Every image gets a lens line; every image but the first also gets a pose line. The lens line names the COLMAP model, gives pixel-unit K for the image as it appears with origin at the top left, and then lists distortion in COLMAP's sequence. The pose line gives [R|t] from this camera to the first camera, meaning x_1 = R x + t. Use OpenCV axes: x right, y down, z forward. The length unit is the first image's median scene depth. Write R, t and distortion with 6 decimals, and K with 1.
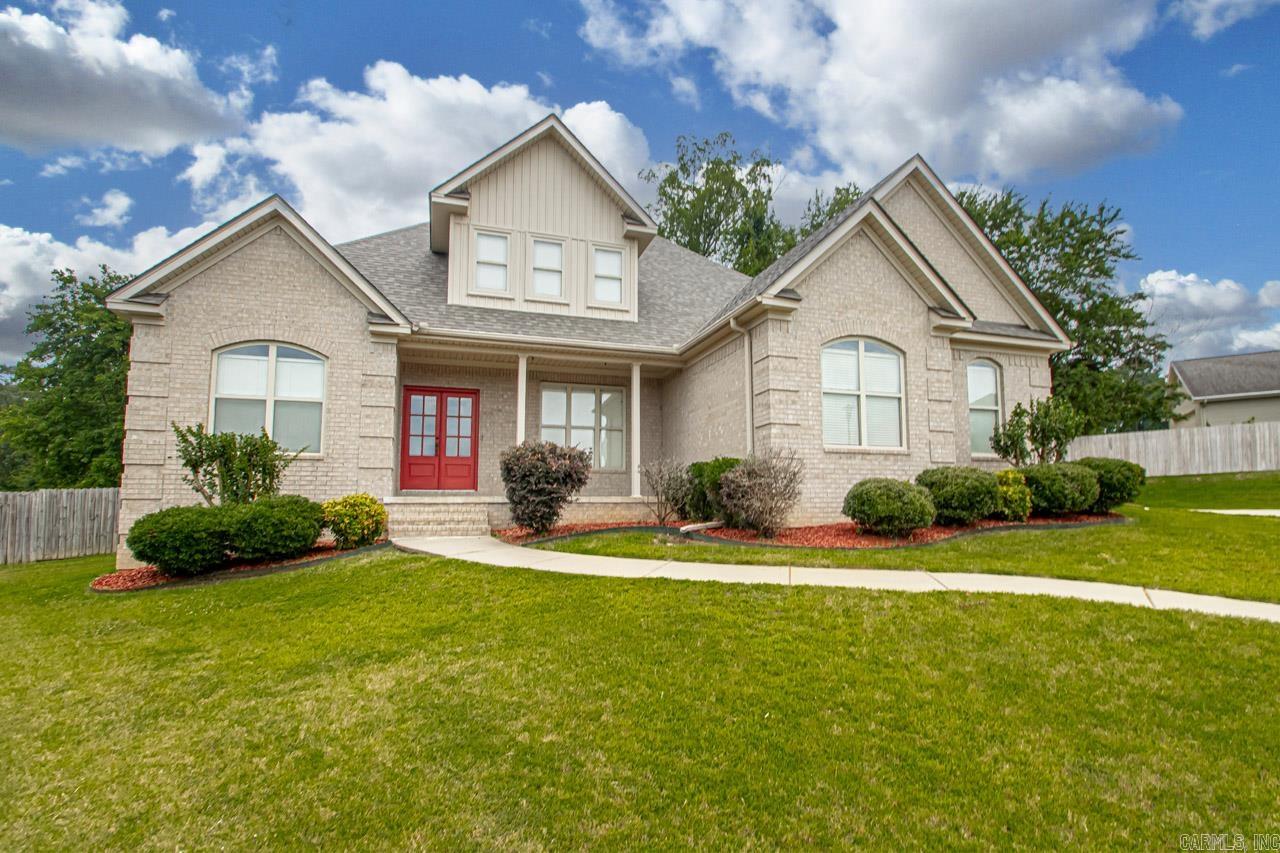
lens RADIAL K [[599.6, 0, 644.6], [0, 599.6, 430.0], [0, 0, 1]] dist [0.014826, -0.016812]
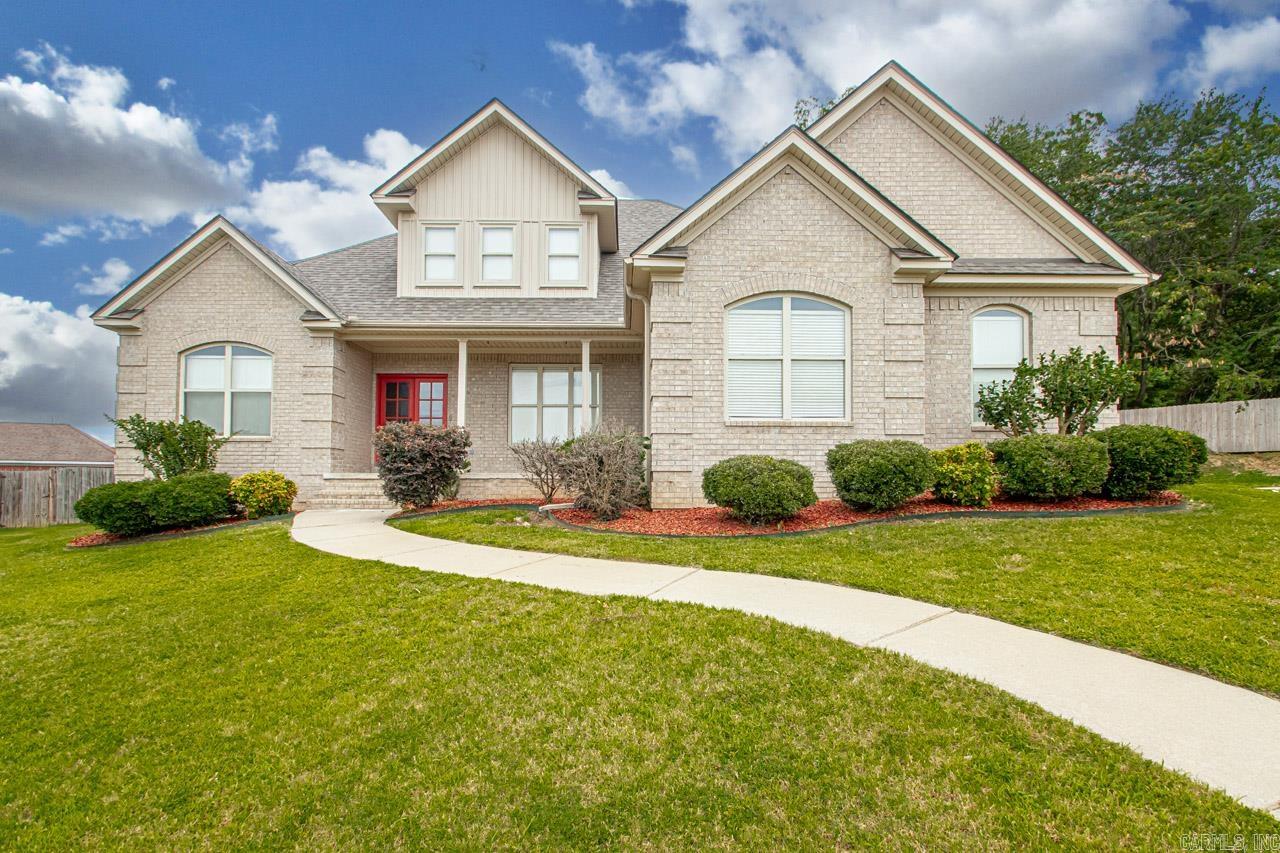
lens RADIAL K [[551.2, 0, 640.2], [0, 551.2, 440.8], [0, 0, 1]] dist [0.011461, -0.009165]
pose [[0.953750, -0.011697, -0.300373, 0.391373], [0.030779, 0.997791, 0.058874, 0.005760], [0.299021, -0.065397, 0.952003, 0.157499]]
